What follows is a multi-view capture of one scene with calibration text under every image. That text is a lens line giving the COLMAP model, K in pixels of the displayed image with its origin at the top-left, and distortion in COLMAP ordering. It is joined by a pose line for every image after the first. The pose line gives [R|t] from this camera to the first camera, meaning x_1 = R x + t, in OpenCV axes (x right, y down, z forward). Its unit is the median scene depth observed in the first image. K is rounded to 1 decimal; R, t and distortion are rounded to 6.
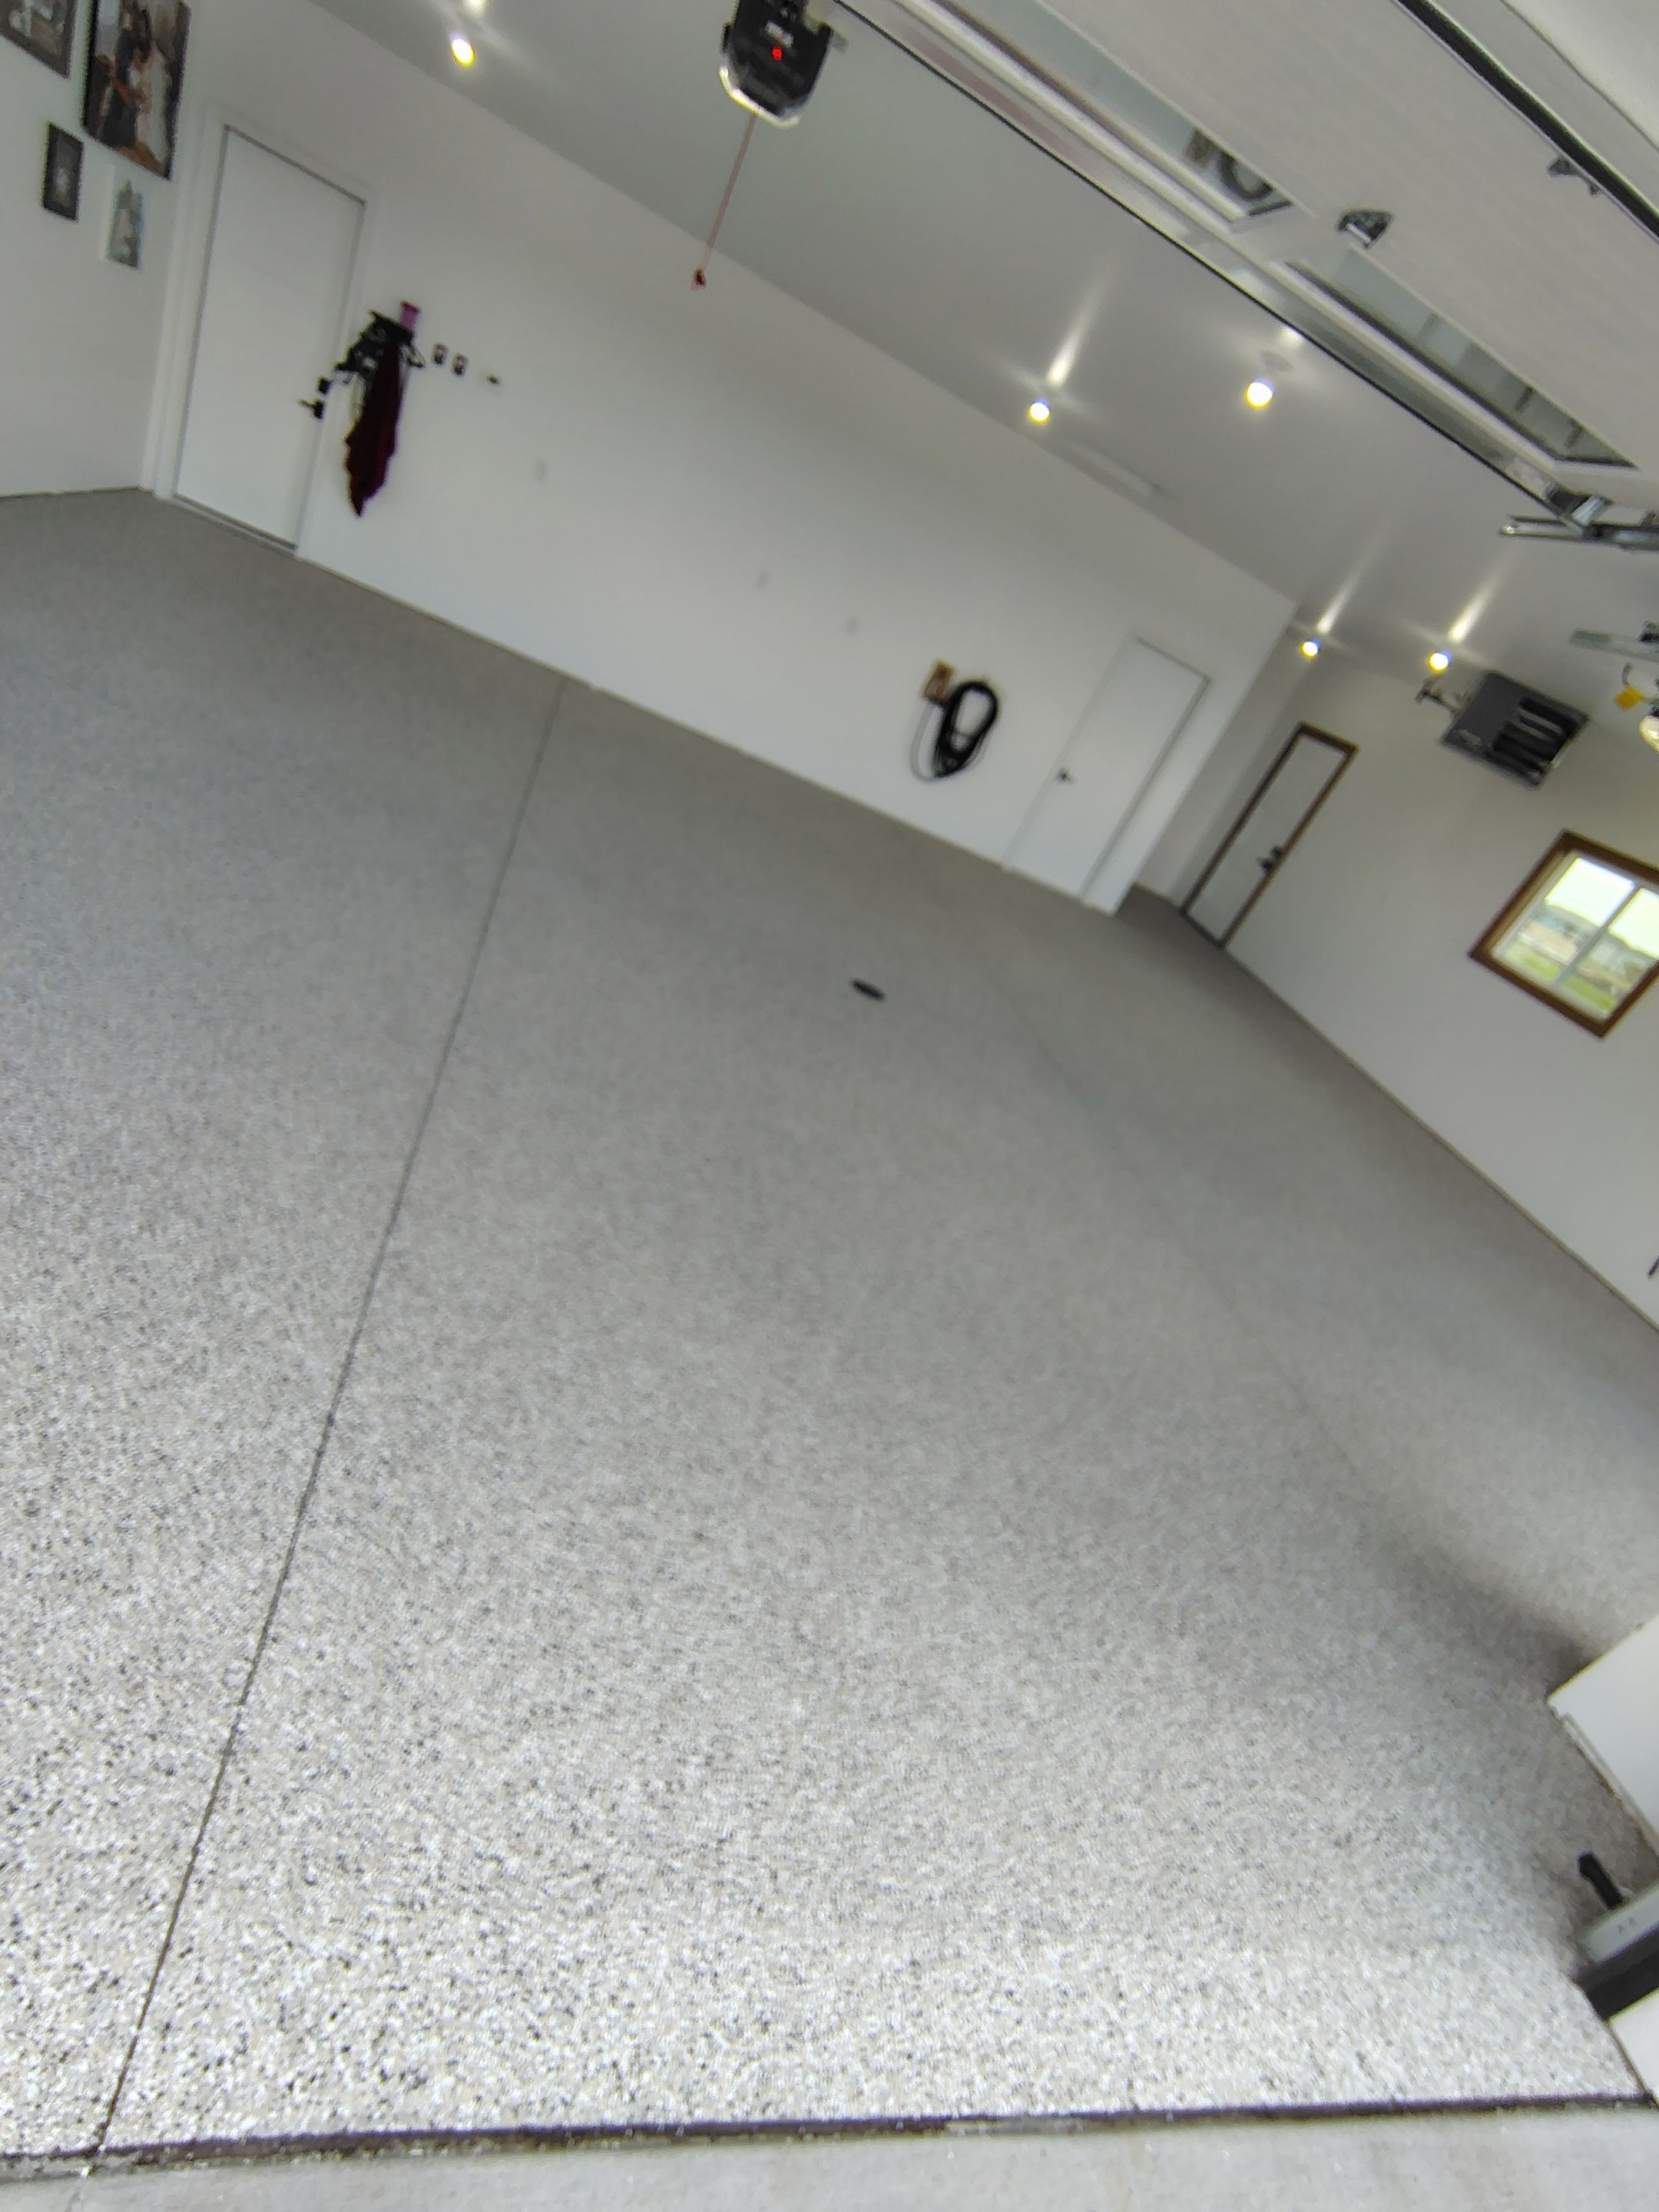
lens RADIAL K [[1050.4, 0, 829.5], [0, 1050.4, 1106.0], [0, 0, 1]] dist [-0.015820, 0.012533]
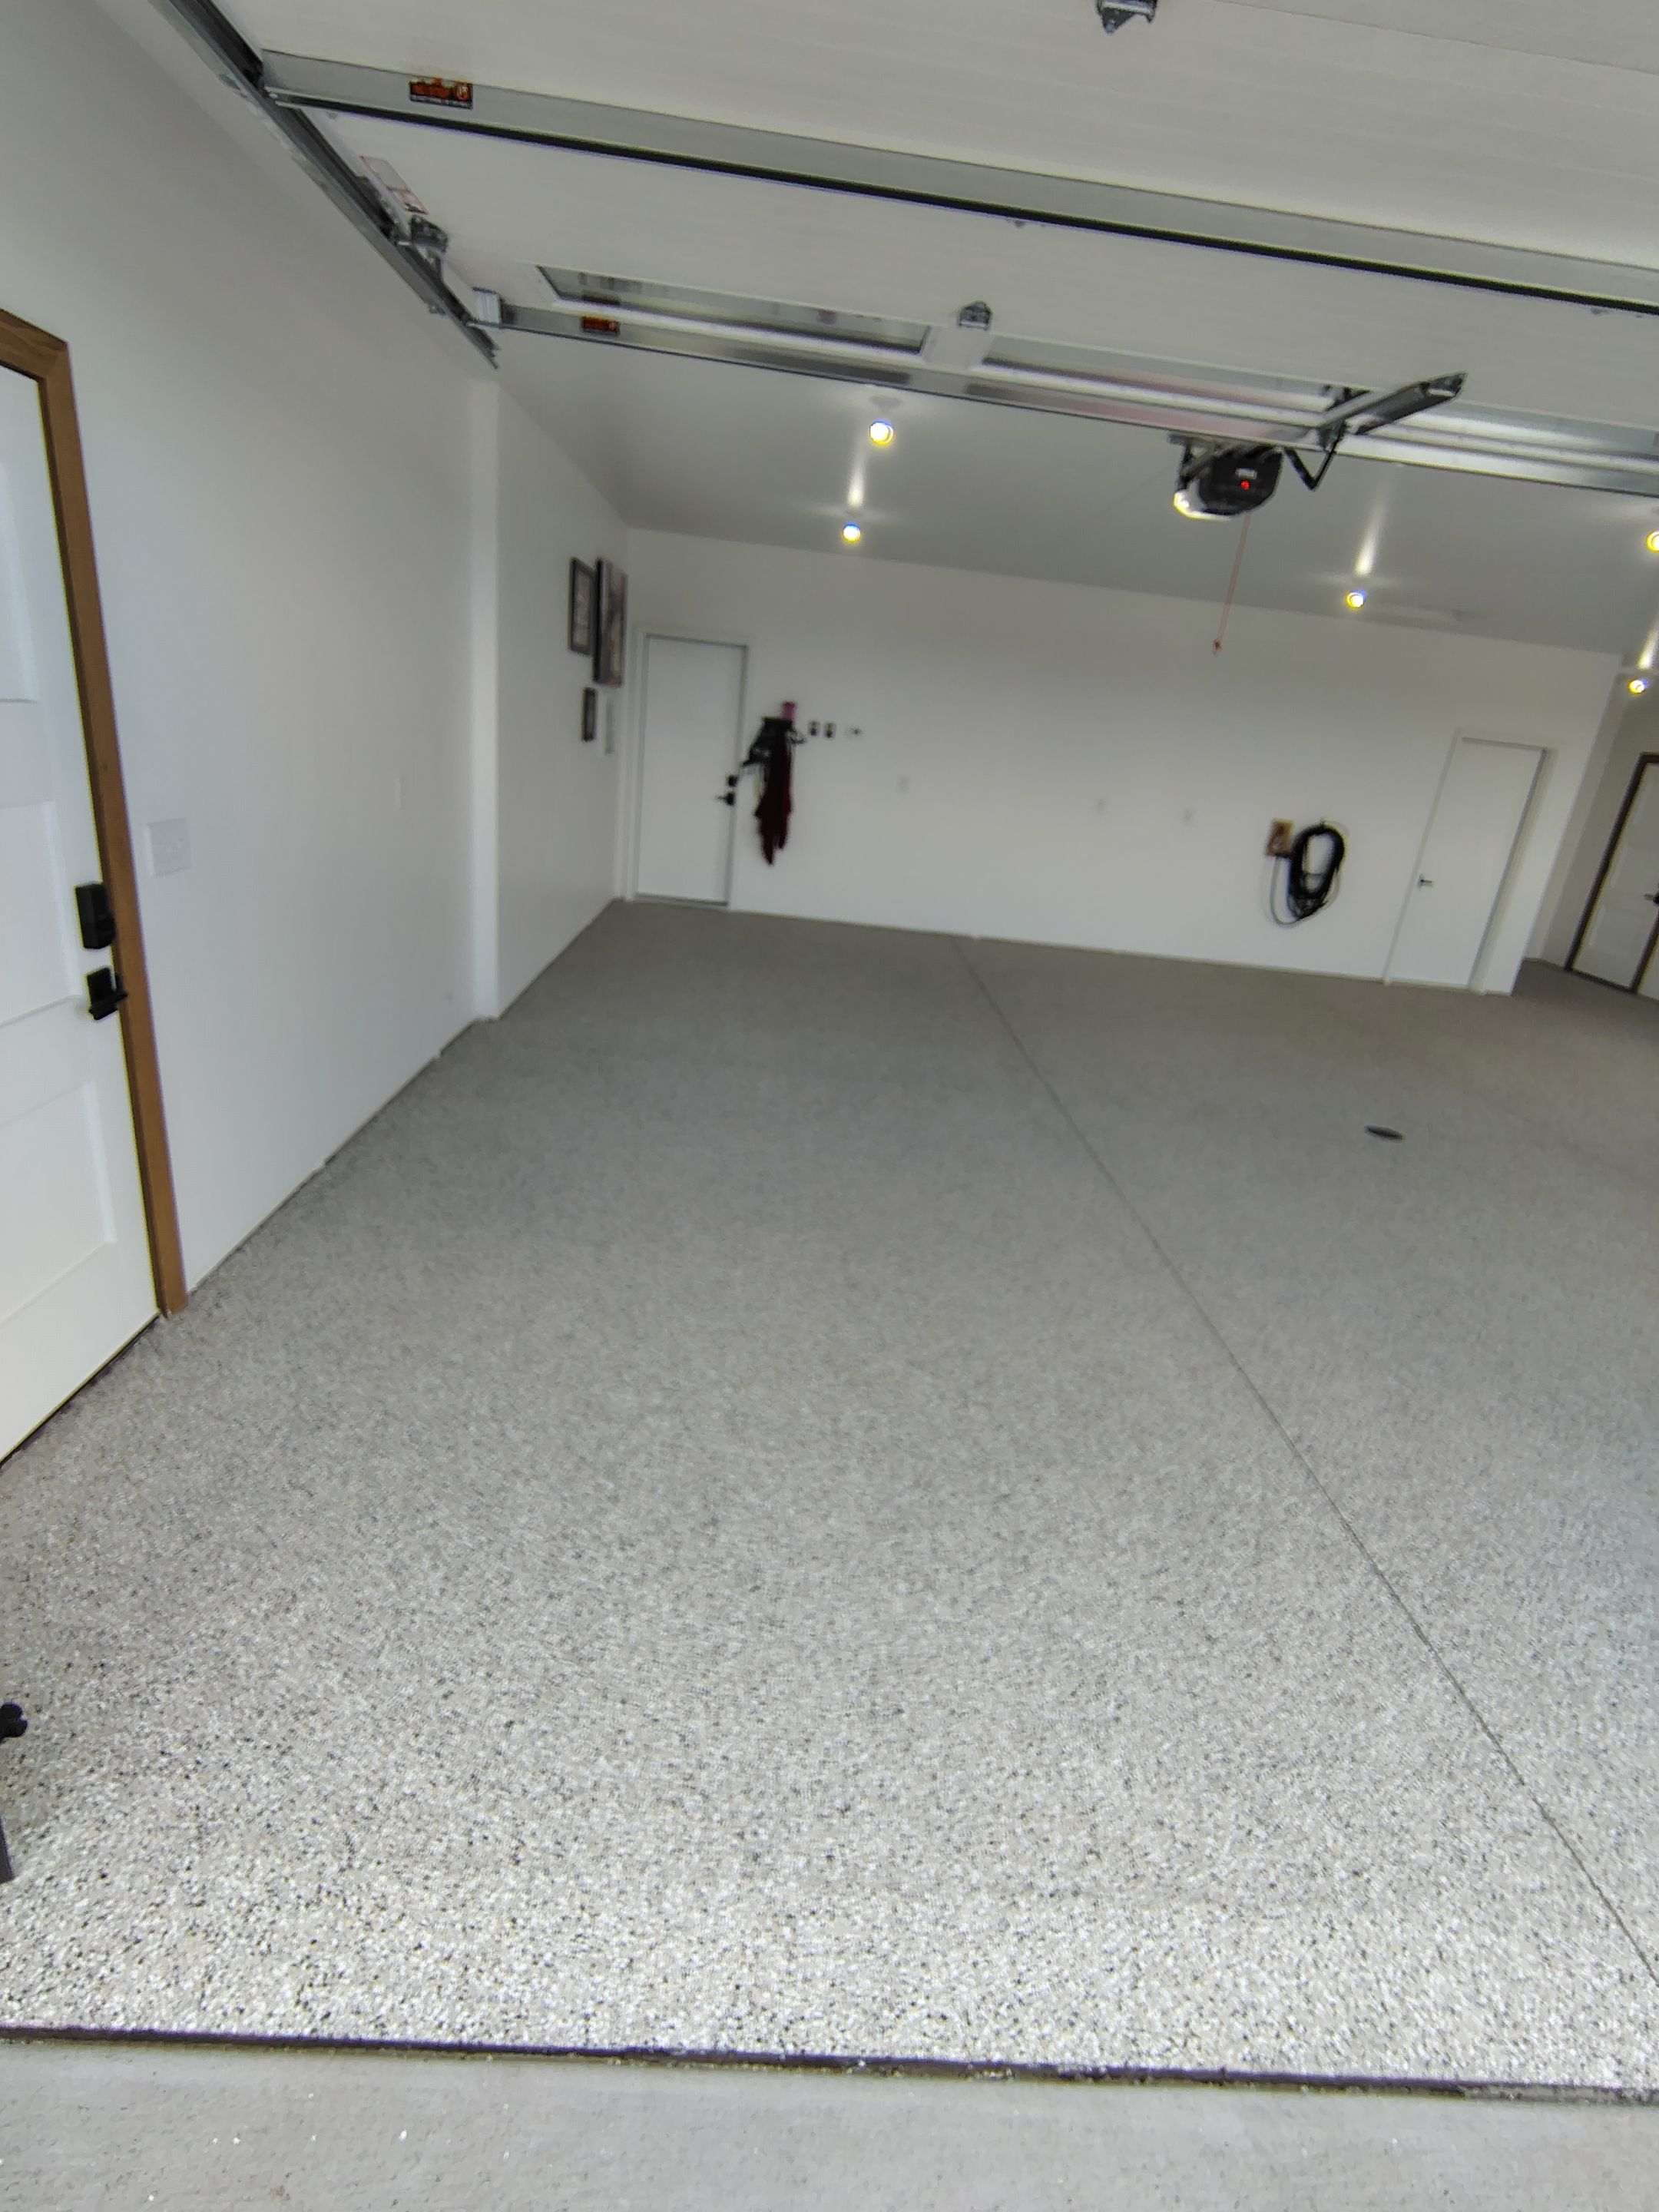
lens RADIAL K [[1050.4, 0, 829.5], [0, 1050.4, 1106.0], [0, 0, 1]] dist [-0.015820, 0.012533]
pose [[0.939547, -0.256425, -0.226931, -0.191259], [0.214341, 0.957250, -0.194242, -0.039809], [0.267038, 0.133859, 0.954344, -0.134930]]
